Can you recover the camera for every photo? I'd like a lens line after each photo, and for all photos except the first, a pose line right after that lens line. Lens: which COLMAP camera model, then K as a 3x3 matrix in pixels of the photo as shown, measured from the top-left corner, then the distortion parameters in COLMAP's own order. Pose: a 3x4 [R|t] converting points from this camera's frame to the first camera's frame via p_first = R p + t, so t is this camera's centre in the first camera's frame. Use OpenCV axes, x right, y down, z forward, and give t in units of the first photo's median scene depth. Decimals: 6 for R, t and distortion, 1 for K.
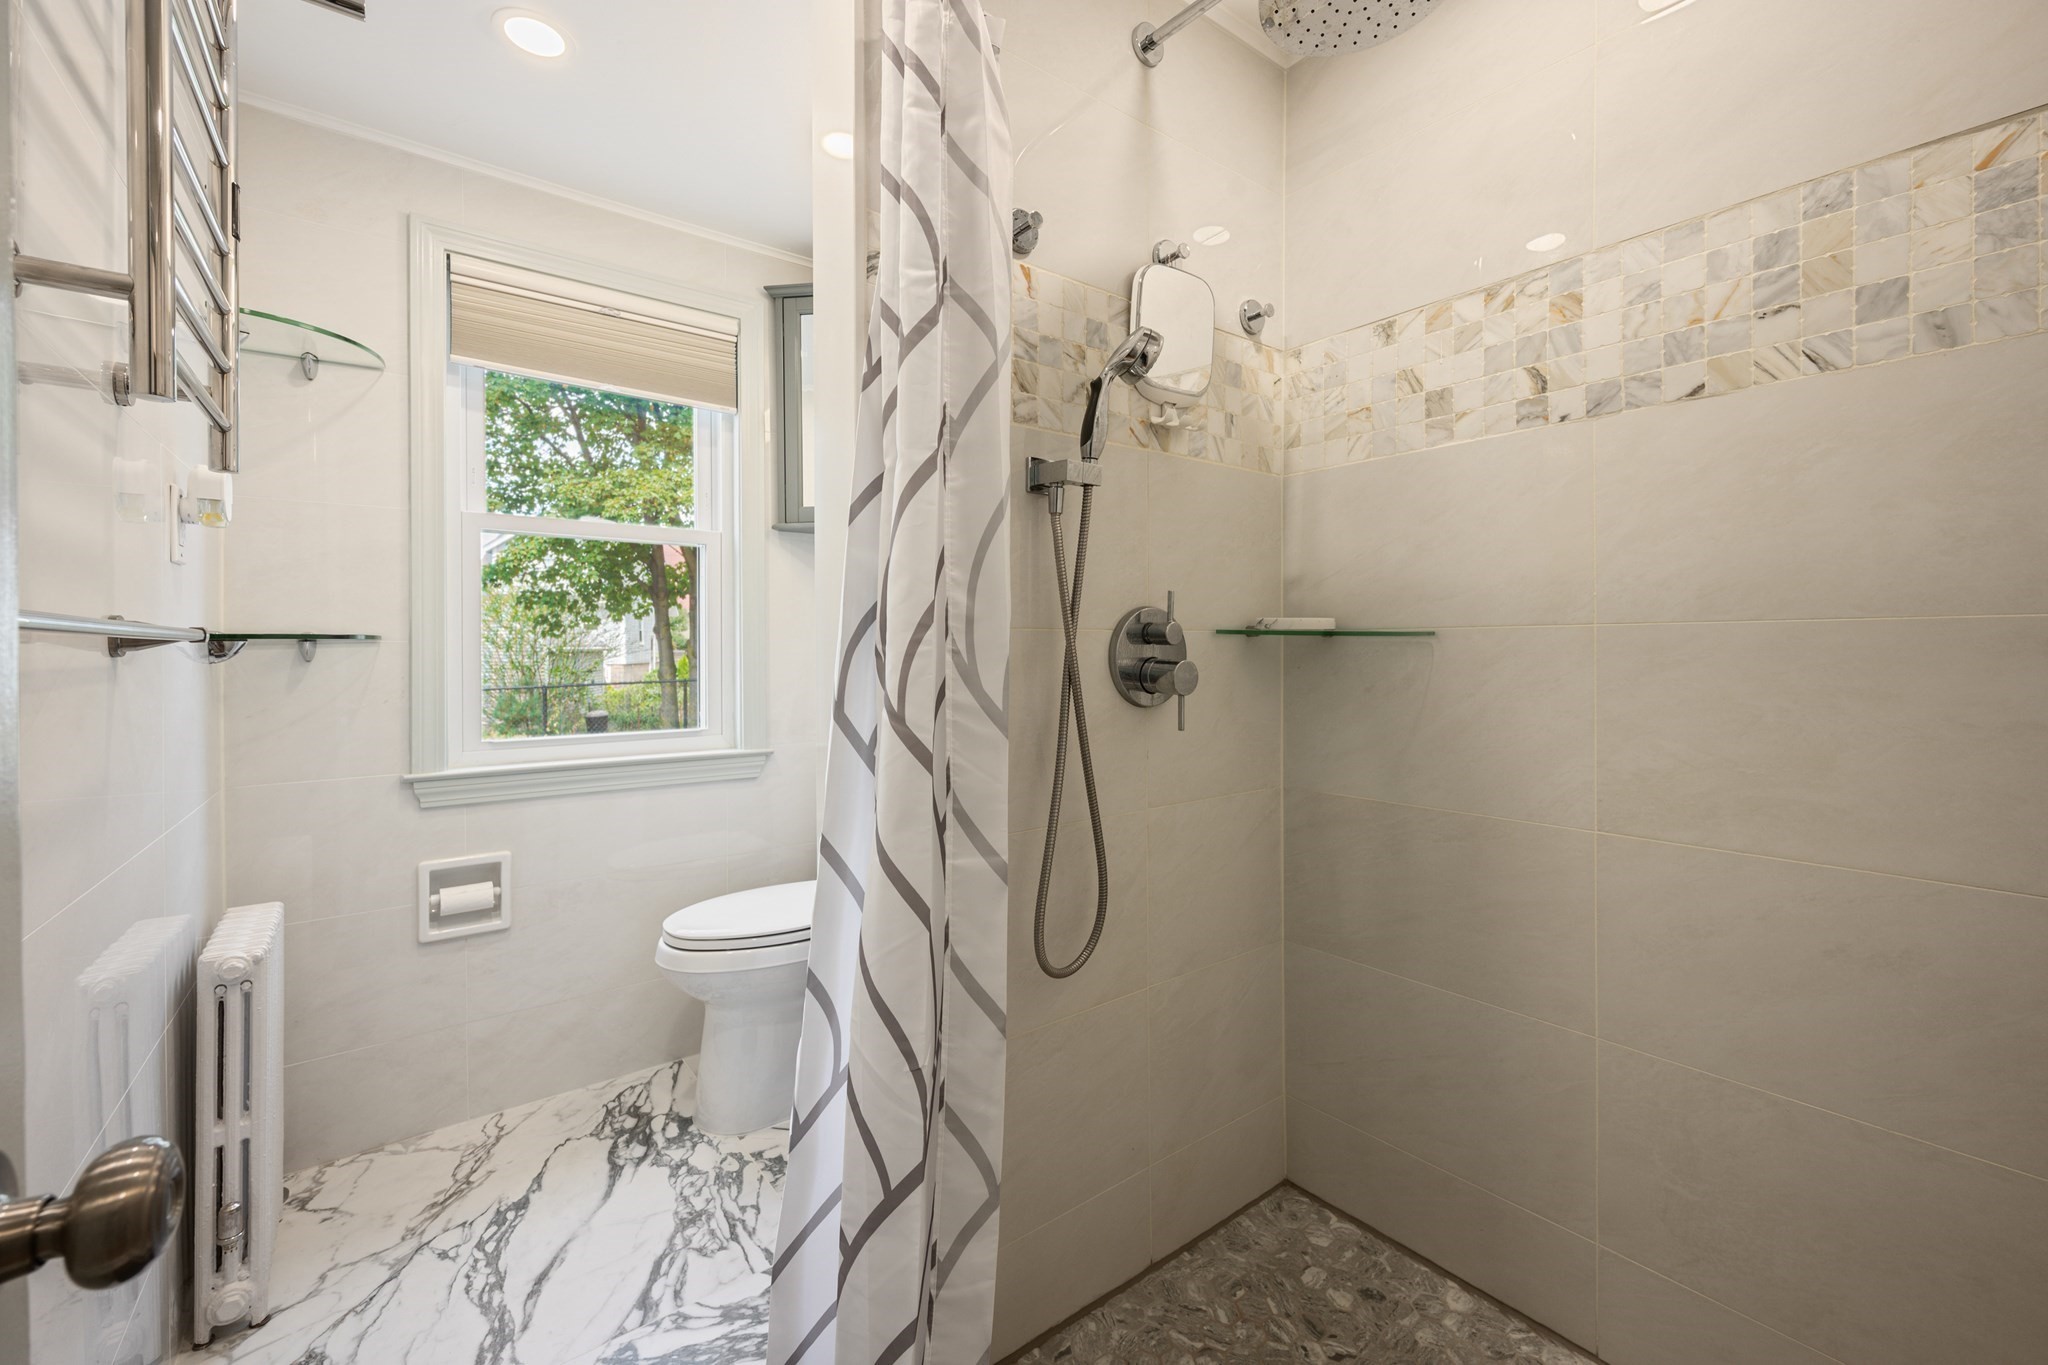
lens RADIAL K [[820.5, 0, 1023.9], [0, 820.5, 654.2], [0, 0, 1]] dist [-0.000262, -0.000163]
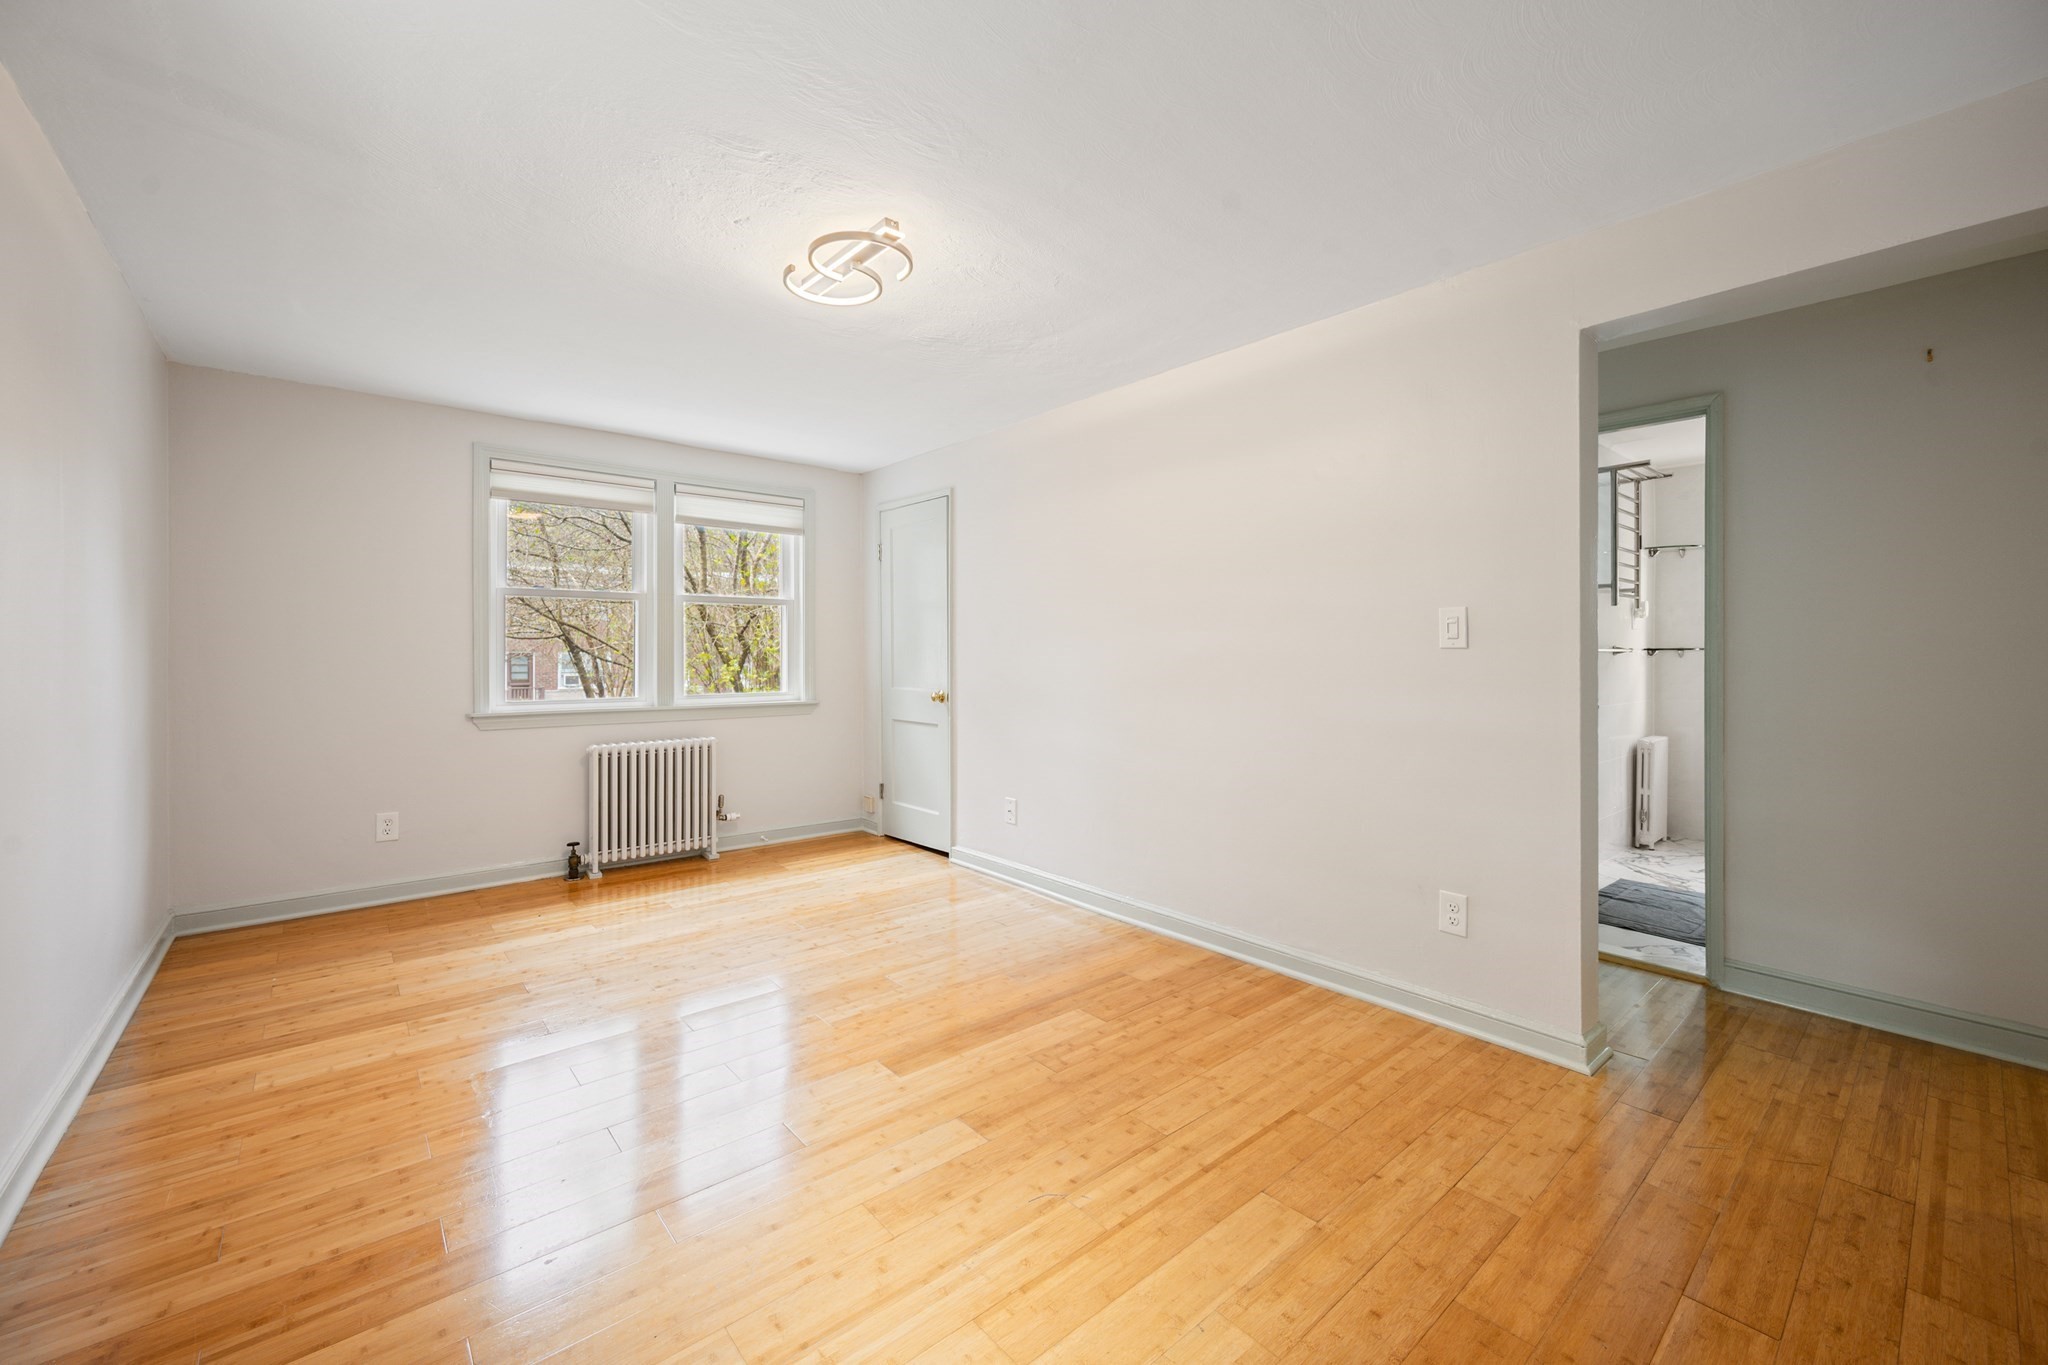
lens RADIAL K [[820.5, 0, 1023.9], [0, 820.5, 654.2], [0, 0, 1]] dist [-0.000262, -0.000163]
pose [[0.054494, 0.003327, -0.998509, 2.033007], [-0.005515, 0.999980, 0.003031, 0.003931], [0.998499, 0.005342, 0.054512, -1.568675]]
